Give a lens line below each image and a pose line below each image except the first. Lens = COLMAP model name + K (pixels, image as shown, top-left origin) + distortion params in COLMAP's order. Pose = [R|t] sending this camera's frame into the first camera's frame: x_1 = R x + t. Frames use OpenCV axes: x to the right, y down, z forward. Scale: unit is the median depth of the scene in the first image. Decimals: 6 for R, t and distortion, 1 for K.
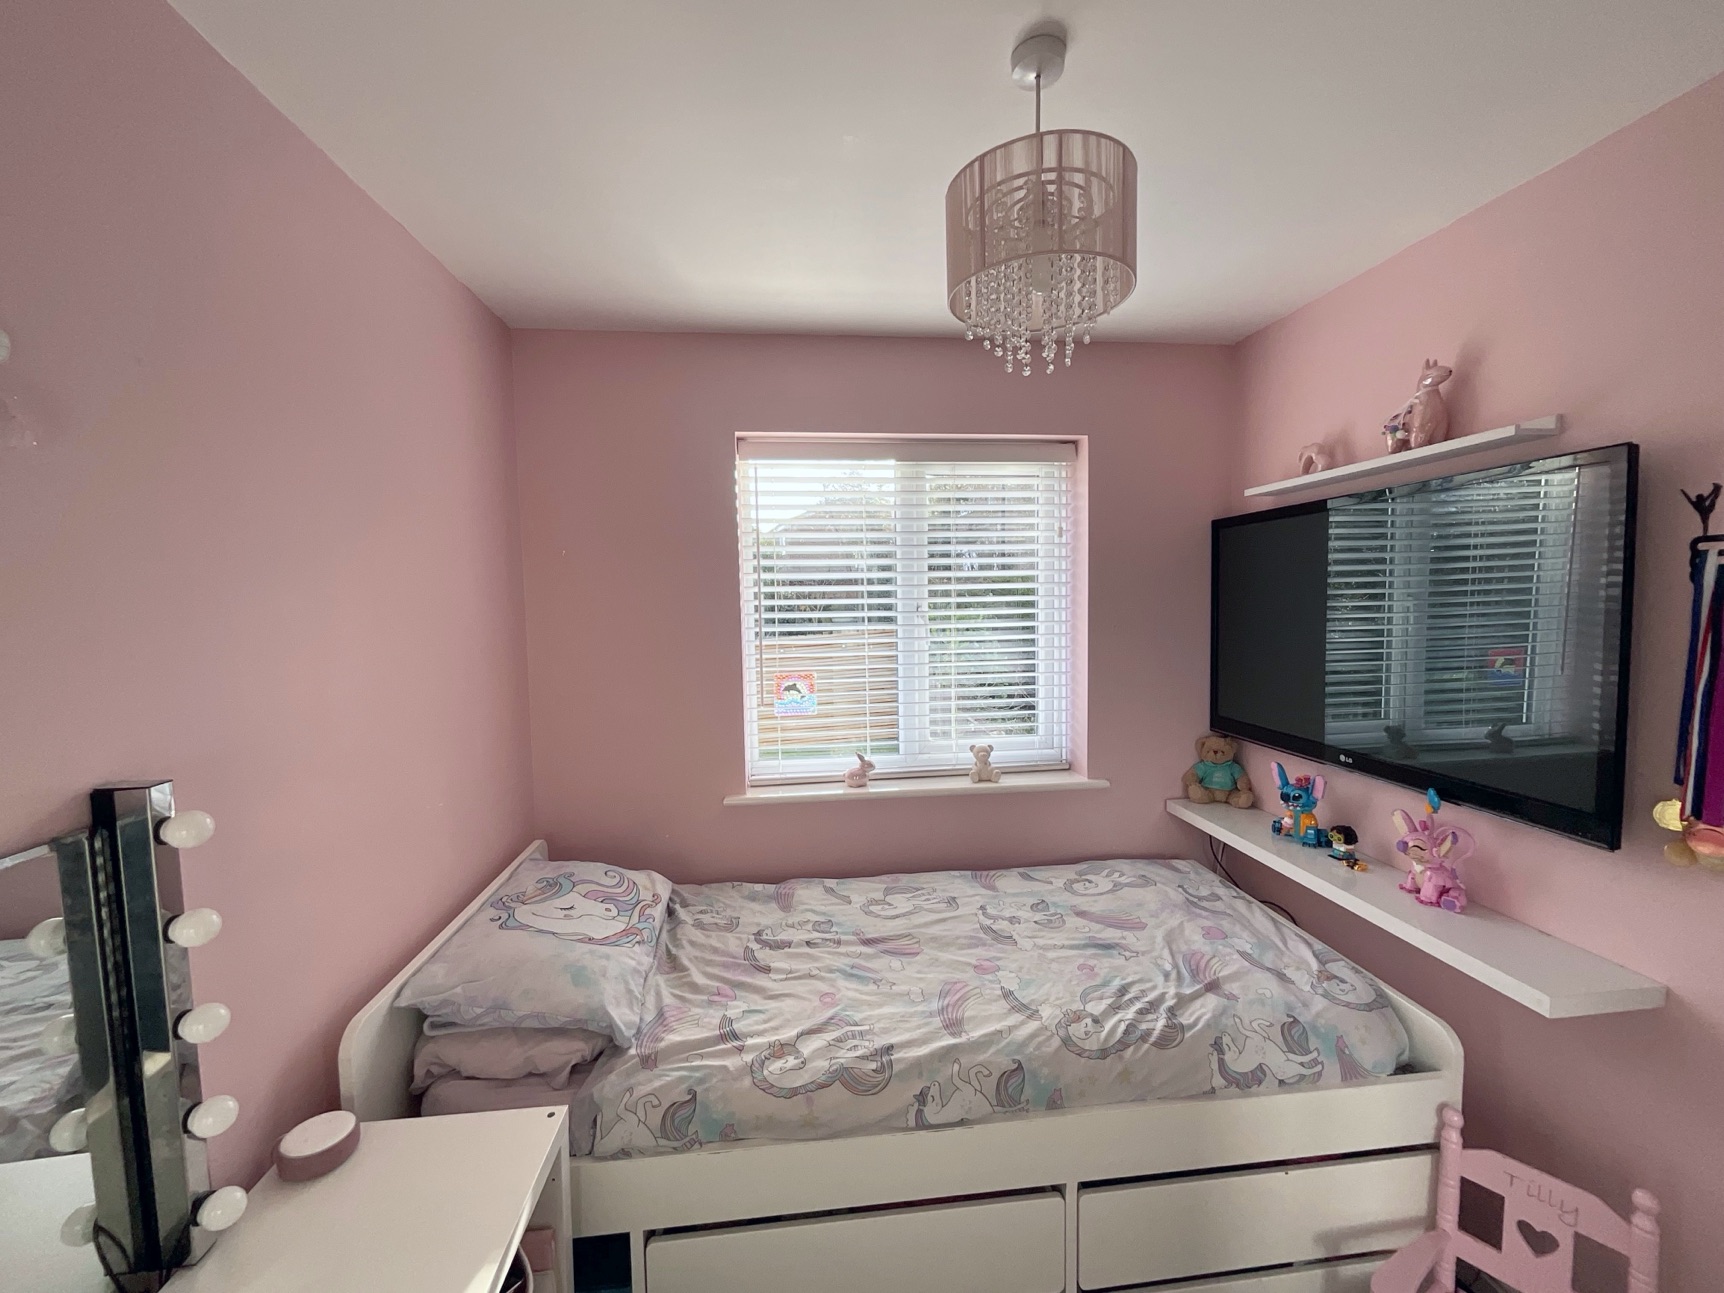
lens RADIAL K [[703.0, 0, 861.7], [0, 703.0, 643.6], [0, 0, 1]] dist [-0.001037, 0.000637]
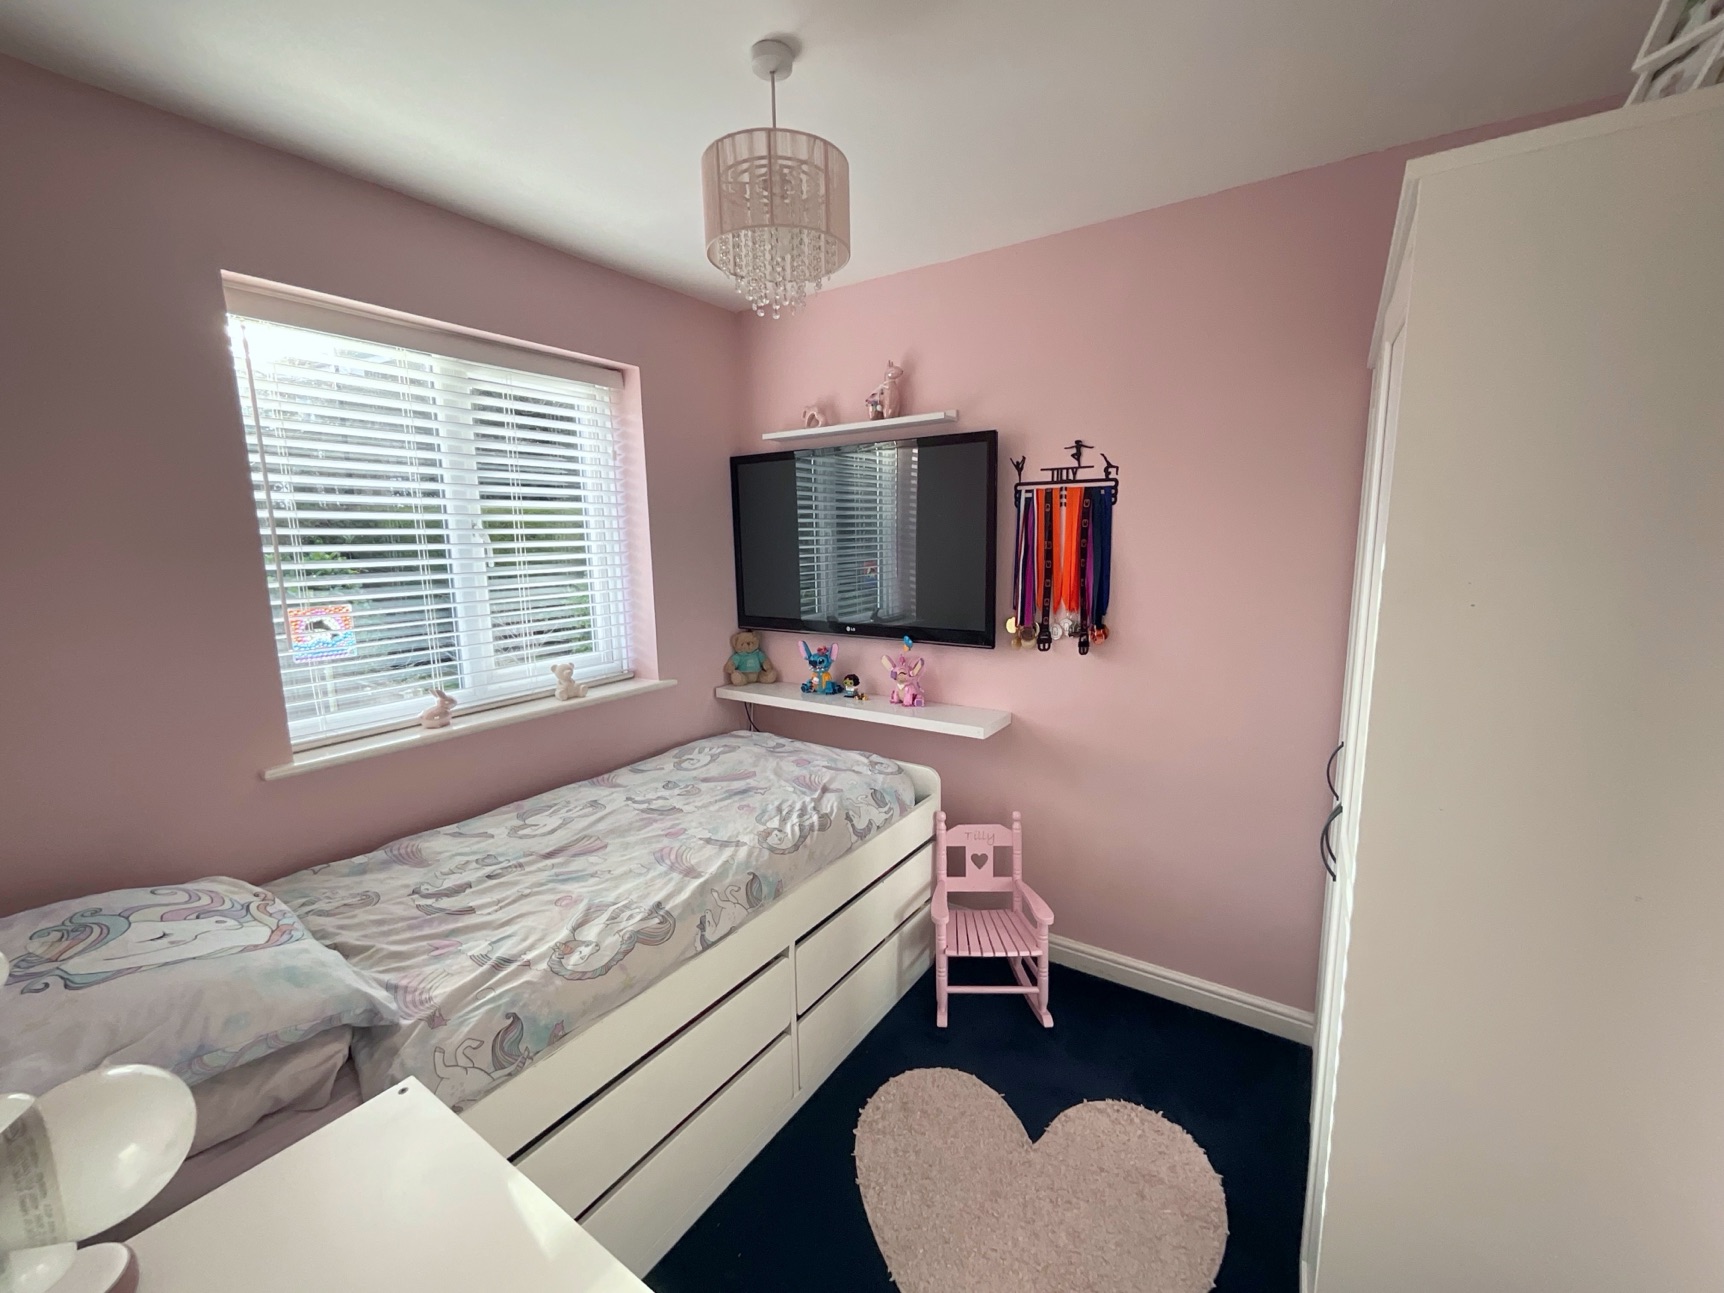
lens RADIAL K [[703.0, 0, 861.7], [0, 703.0, 643.6], [0, 0, 1]] dist [-0.001037, 0.000637]
pose [[0.644455, -0.108403, 0.756919, -0.446740], [0.052494, 0.993837, 0.097639, 0.056734], [-0.762838, -0.023191, 0.646174, 0.032398]]
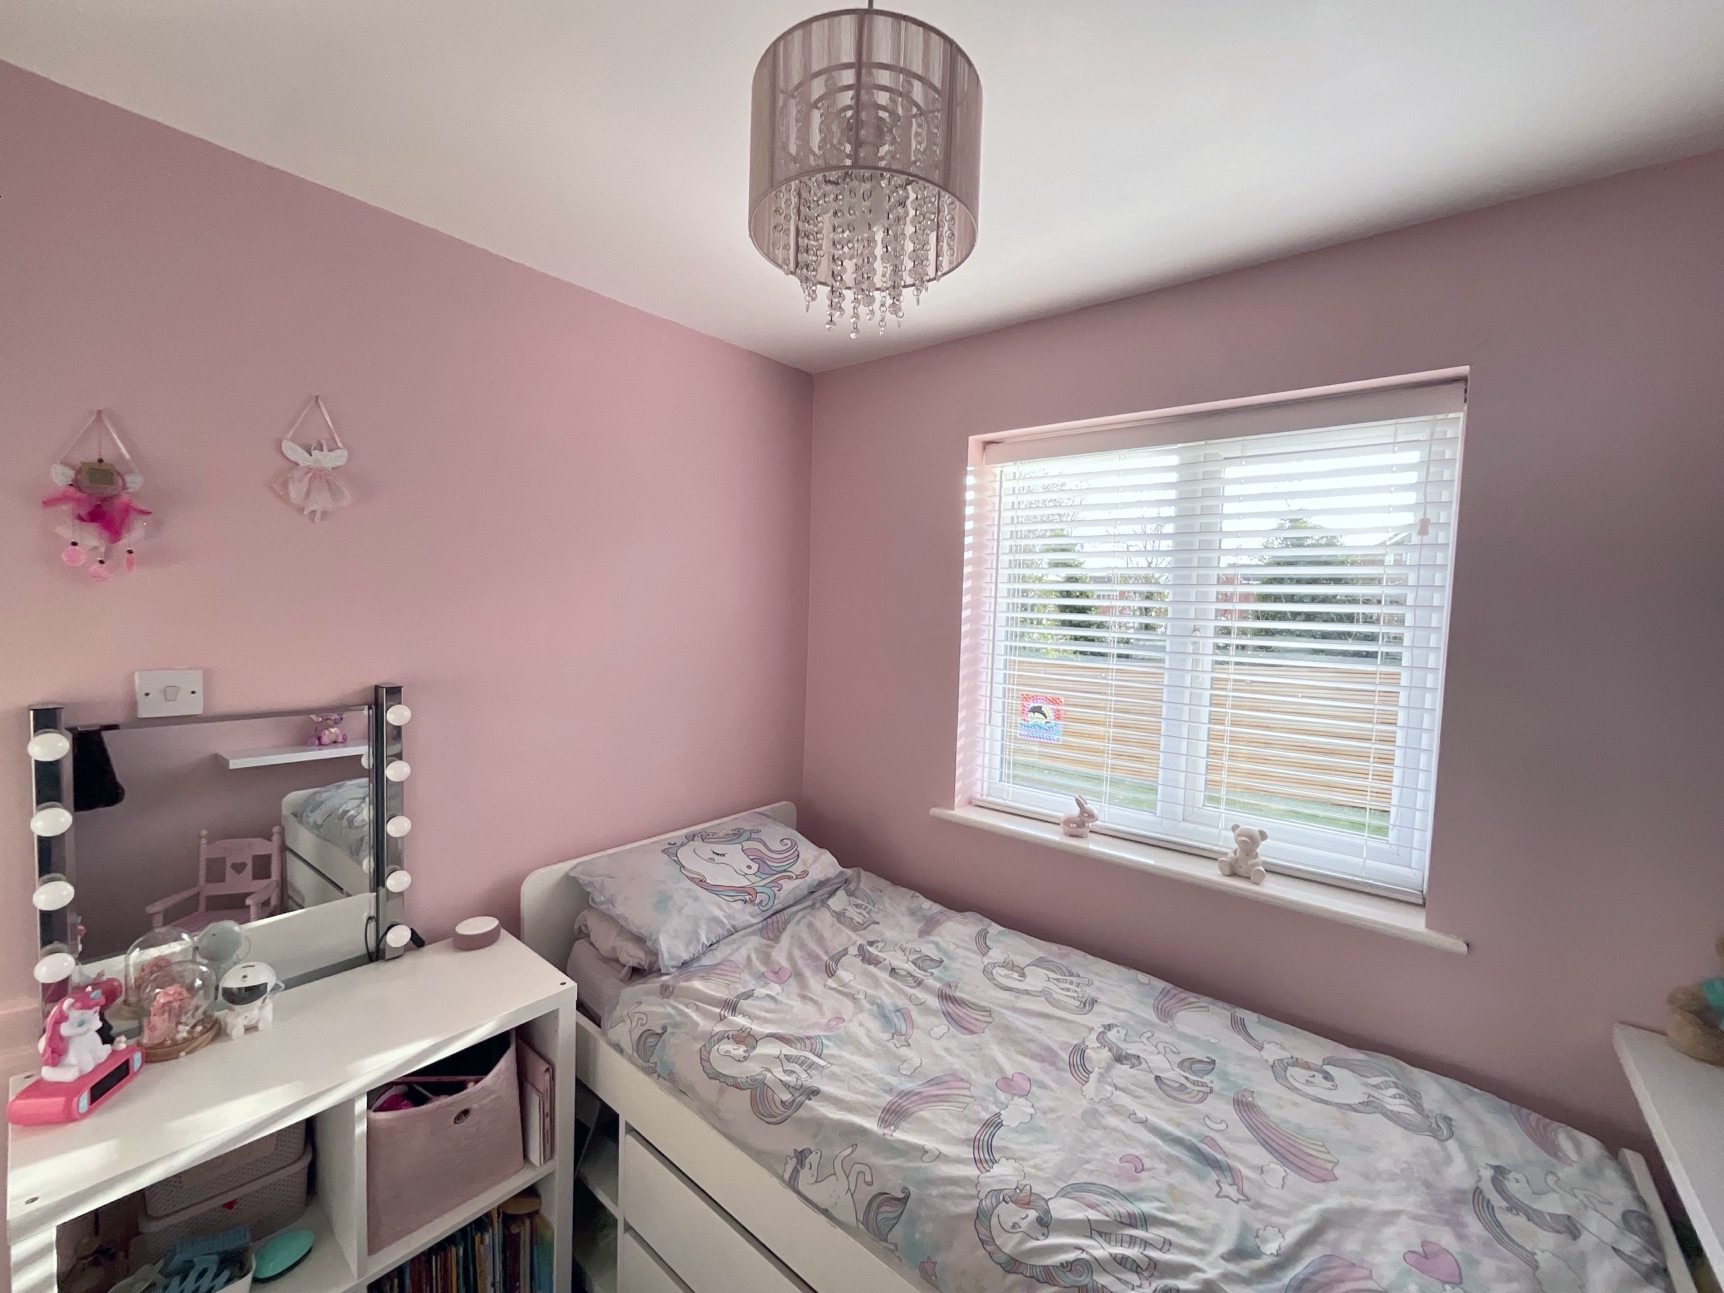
lens RADIAL K [[703.0, 0, 861.7], [0, 703.0, 643.6], [0, 0, 1]] dist [-0.001037, 0.000637]
pose [[0.694006, 0.077736, -0.715760, 0.562694], [-0.090330, 0.995700, 0.020555, -0.029386], [0.714280, 0.050389, 0.698044, 0.298403]]
